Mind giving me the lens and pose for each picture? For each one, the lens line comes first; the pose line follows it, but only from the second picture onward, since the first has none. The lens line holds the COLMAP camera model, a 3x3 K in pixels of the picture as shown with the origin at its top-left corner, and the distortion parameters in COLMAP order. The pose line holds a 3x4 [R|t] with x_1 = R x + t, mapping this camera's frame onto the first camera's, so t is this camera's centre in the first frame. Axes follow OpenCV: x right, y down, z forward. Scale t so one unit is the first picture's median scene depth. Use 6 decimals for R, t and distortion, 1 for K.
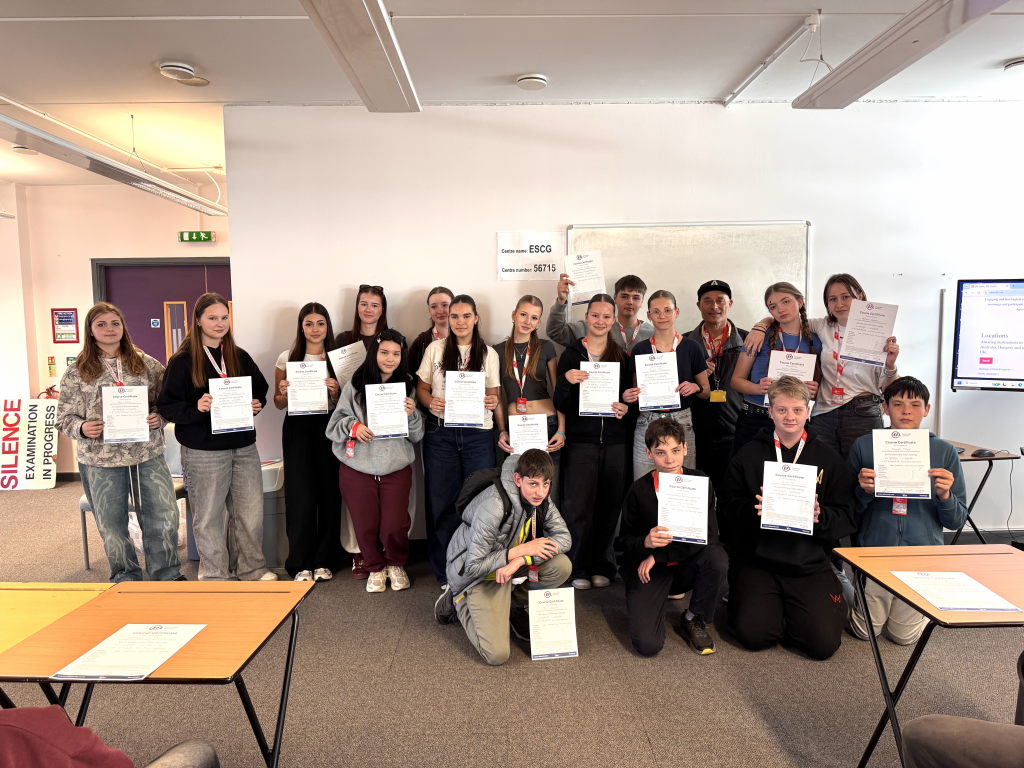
lens RADIAL K [[707.4, 0, 512.0], [0, 707.4, 384.0], [0, 0, 1]] dist [0.011621, -0.021047]
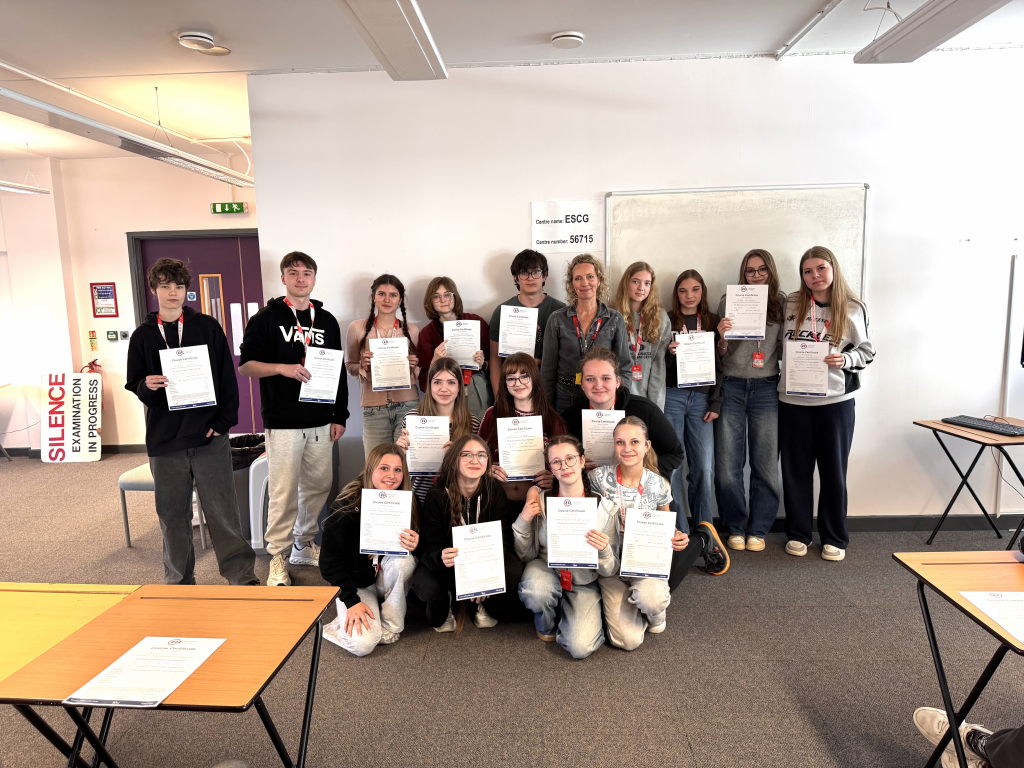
lens RADIAL K [[707.4, 0, 512.0], [0, 707.4, 384.0], [0, 0, 1]] dist [0.011621, -0.021047]
pose [[0.998405, -0.004386, -0.056291, 0.005157], [0.007603, 0.998342, 0.057065, -0.023852], [0.055948, -0.057402, 0.996782, 0.033317]]
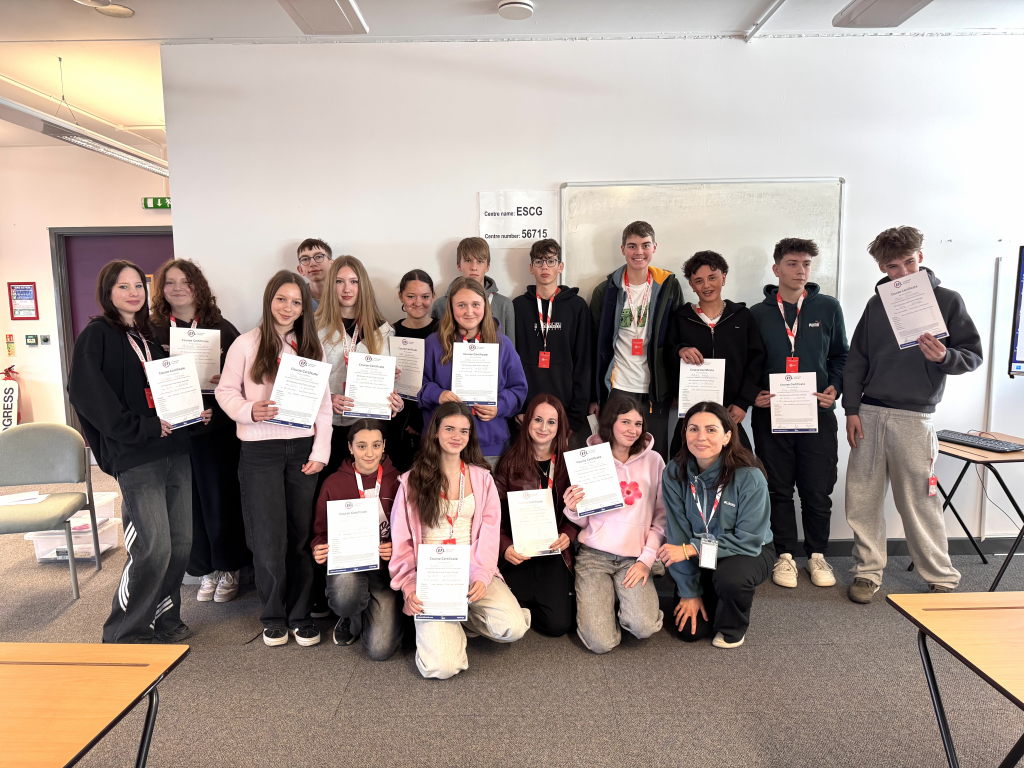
lens RADIAL K [[708.2, 0, 512.0], [0, 708.2, 384.0], [0, 0, 1]] dist [-0.003809, -0.002531]
pose [[0.999837, 0.001273, -0.017988, 0.034474], [-0.000627, 0.999357, 0.035859, -0.011130], [0.018022, -0.035842, 0.999195, 0.128589]]
